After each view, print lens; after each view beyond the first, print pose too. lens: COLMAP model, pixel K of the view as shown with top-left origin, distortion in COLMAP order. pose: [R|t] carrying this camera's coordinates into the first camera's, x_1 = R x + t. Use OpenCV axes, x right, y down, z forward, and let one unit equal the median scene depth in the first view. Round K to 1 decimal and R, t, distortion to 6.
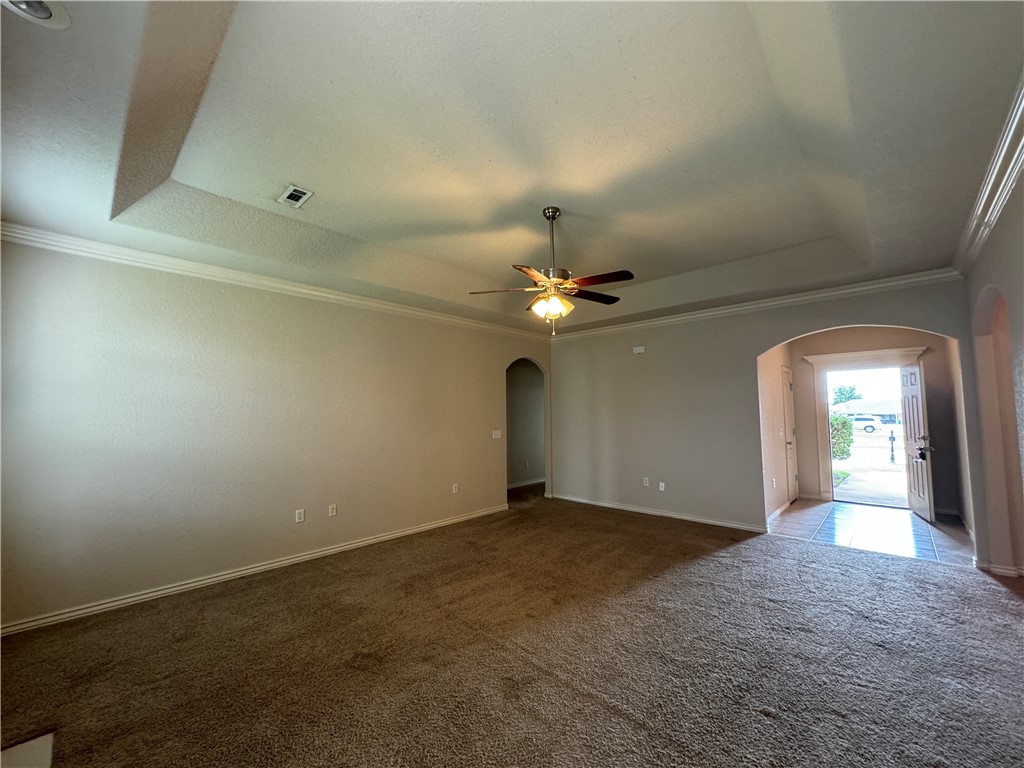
lens RADIAL K [[407.9, 0, 512.0], [0, 407.9, 384.0], [0, 0, 1]] dist [0.000172, 0.000112]
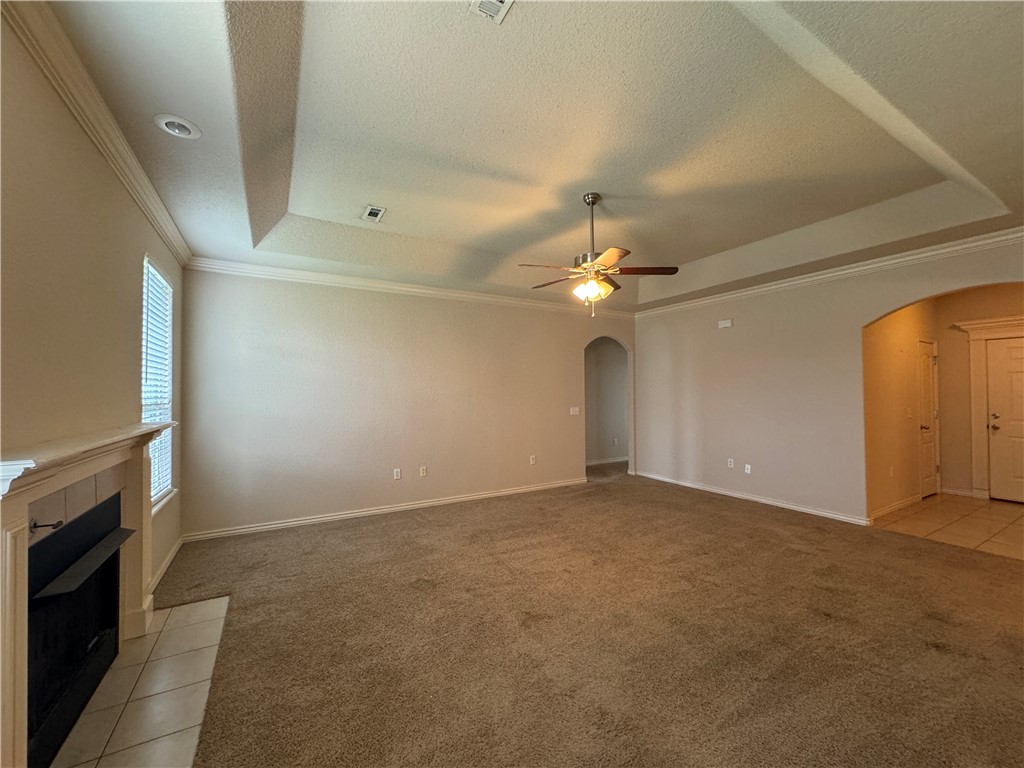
lens RADIAL K [[407.9, 0, 512.0], [0, 407.9, 384.0], [0, 0, 1]] dist [0.000172, 0.000112]
pose [[0.960341, -0.002687, -0.278815, 0.175744], [0.017534, 0.998556, 0.050769, -0.002871], [0.278276, -0.053645, 0.959002, -0.073136]]
